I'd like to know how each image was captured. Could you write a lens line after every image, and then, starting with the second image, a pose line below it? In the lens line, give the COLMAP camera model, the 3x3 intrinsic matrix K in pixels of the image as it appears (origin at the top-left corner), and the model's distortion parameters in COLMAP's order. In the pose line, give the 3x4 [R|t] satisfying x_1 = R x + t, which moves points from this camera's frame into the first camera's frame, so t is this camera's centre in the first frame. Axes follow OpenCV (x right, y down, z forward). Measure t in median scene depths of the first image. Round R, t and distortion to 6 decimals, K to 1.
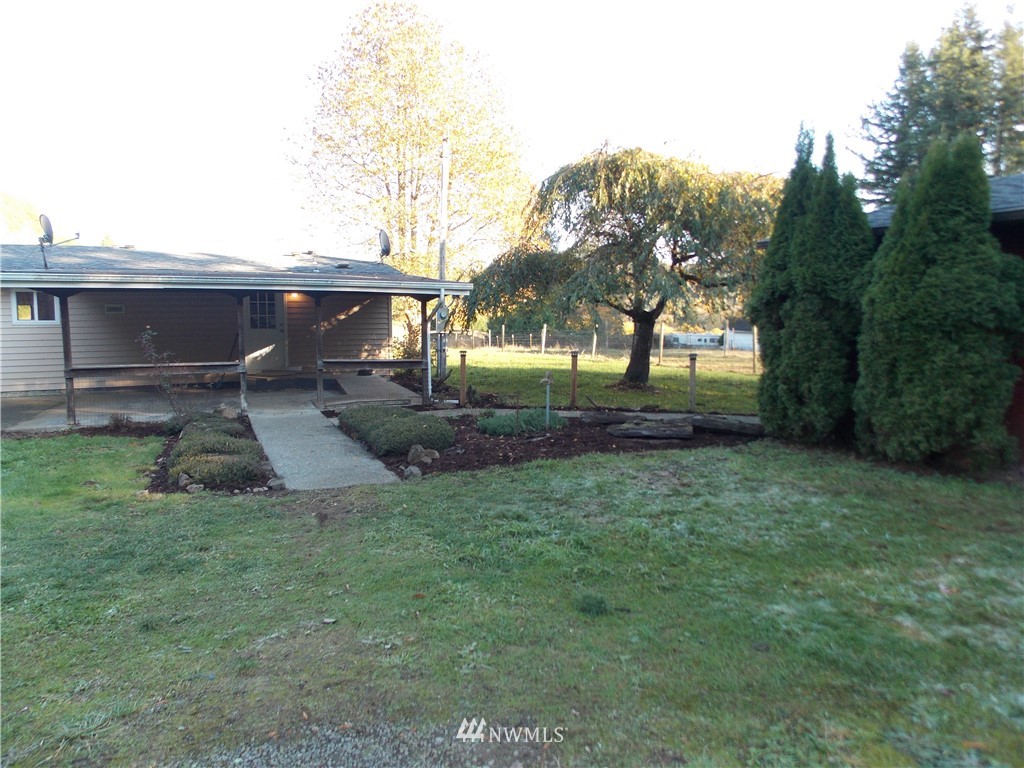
lens RADIAL K [[667.3, 0, 512.1], [0, 667.3, 383.9], [0, 0, 1]] dist [-0.003214, -0.003479]
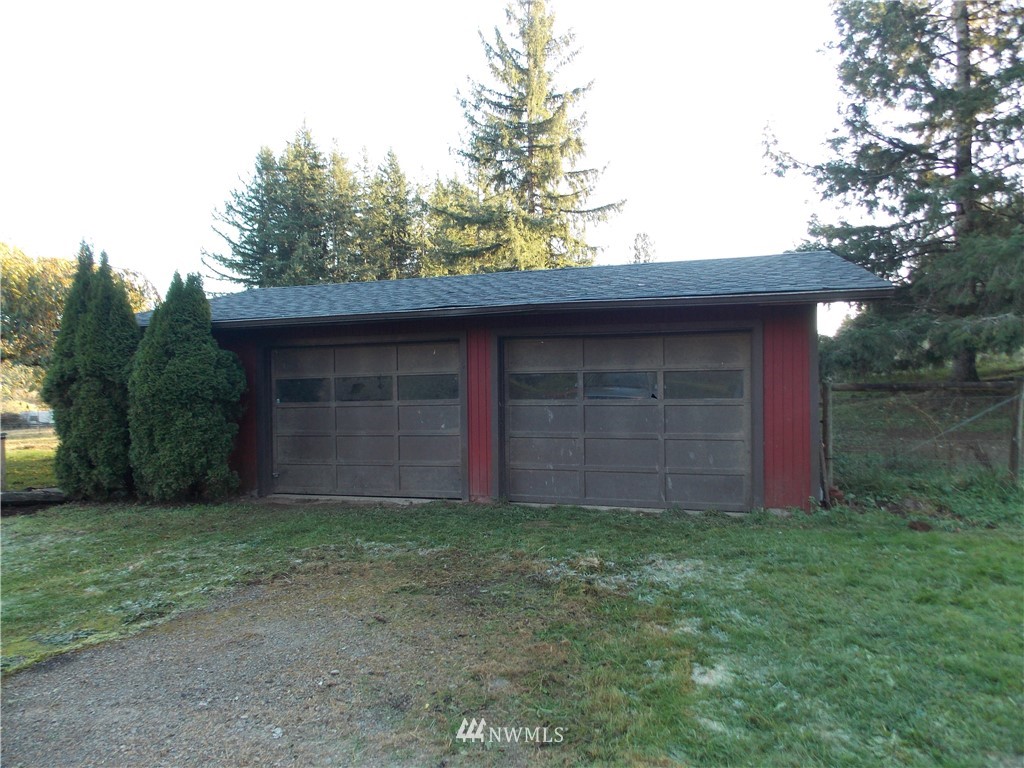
lens RADIAL K [[667.3, 0, 508.5], [0, 667.3, 371.3], [0, 0, 1]] dist [-0.003214, -0.003479]
pose [[0.656049, -0.012673, 0.754612, 0.021915], [0.105315, 0.991614, -0.074906, 0.027296], [-0.747335, 0.128614, 0.651881, -0.373607]]
